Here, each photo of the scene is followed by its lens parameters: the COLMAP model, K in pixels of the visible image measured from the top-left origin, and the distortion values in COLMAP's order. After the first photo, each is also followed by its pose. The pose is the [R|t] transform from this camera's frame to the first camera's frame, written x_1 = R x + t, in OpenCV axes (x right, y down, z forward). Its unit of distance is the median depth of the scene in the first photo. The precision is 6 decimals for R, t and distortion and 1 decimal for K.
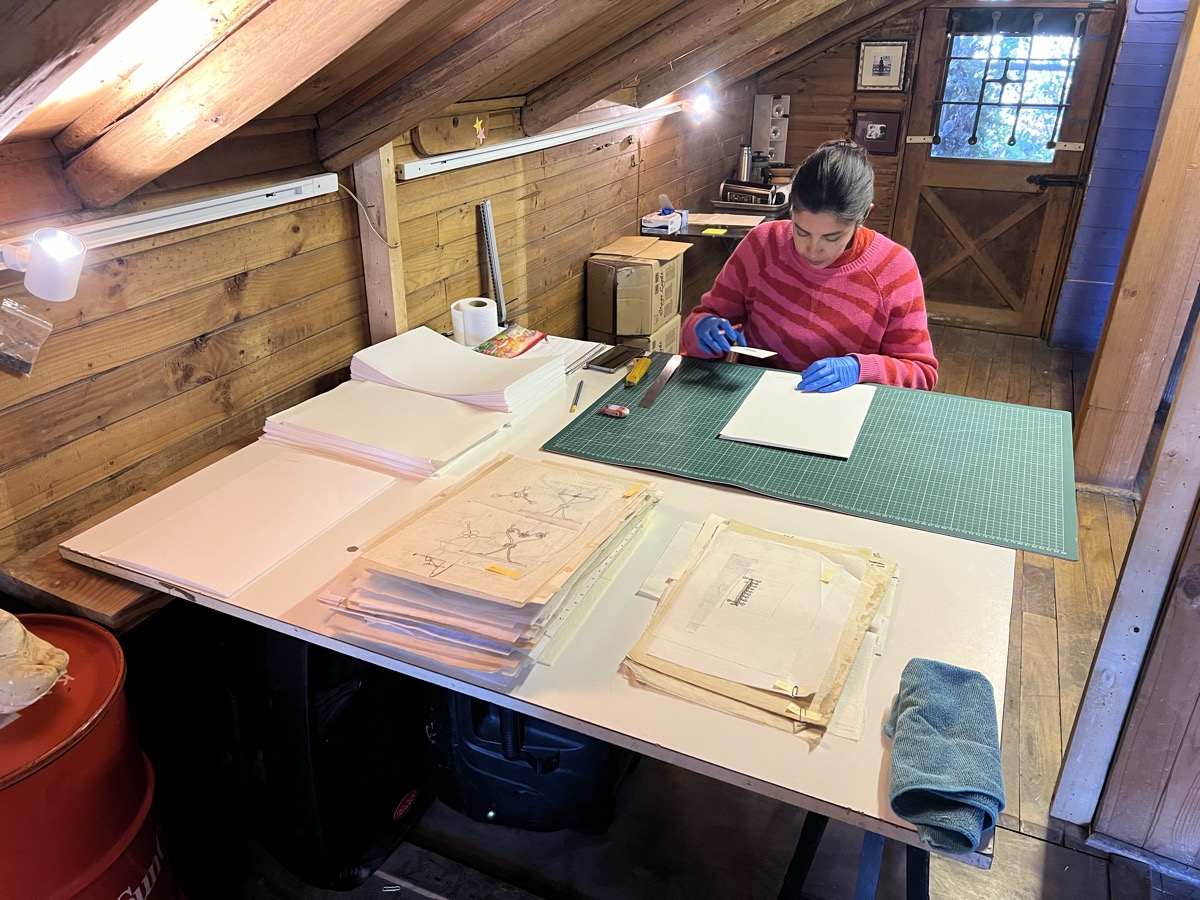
lens RADIAL K [[911.7, 0, 600.5], [0, 911.7, 458.4], [0, 0, 1]] dist [0.039901, -0.009760]
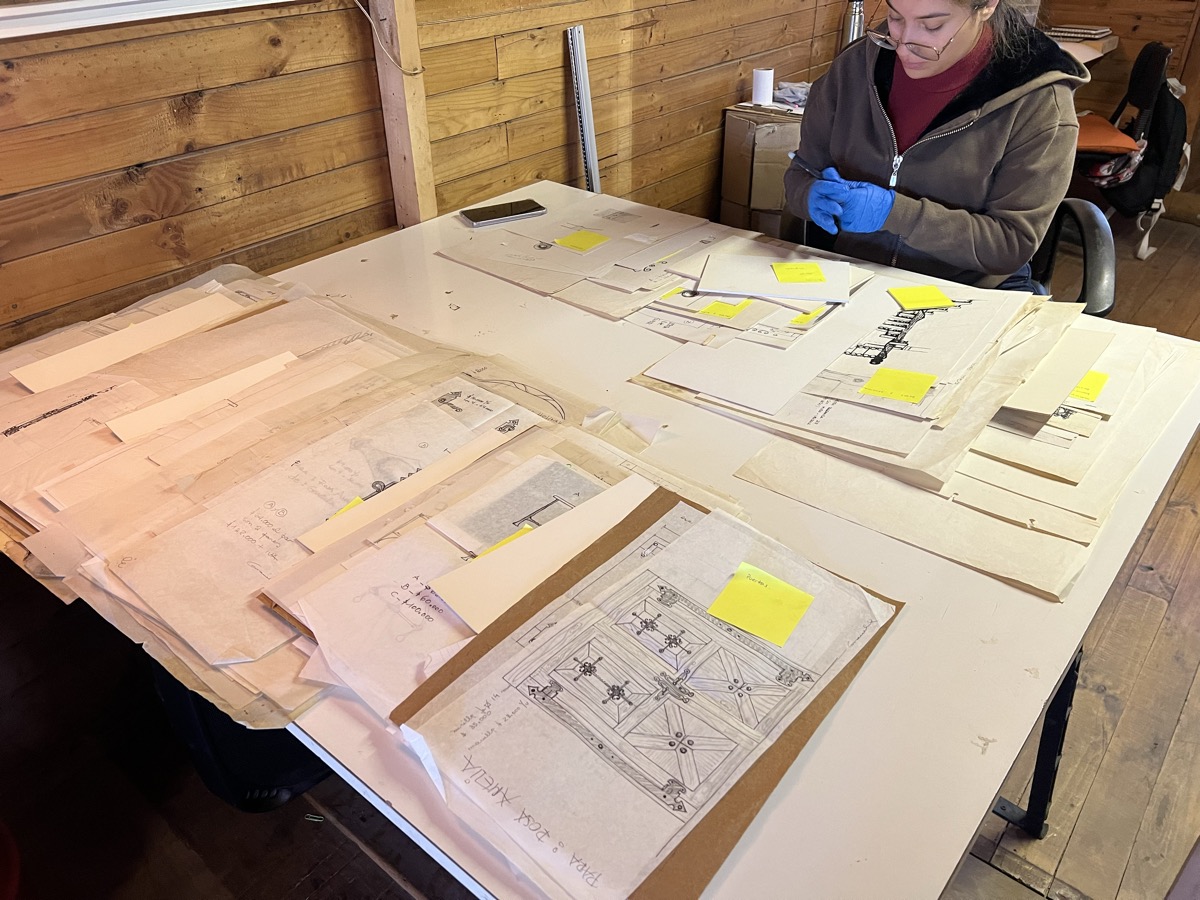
lens RADIAL K [[911.7, 0, 598.3], [0, 911.7, 440.4], [0, 0, 1]] dist [0.039901, -0.009760]
pose [[0.964521, 0.138760, -0.224600, 0.164703], [-0.110170, 0.984671, 0.135224, -0.038101], [0.239921, -0.105683, 0.965023, 0.213567]]
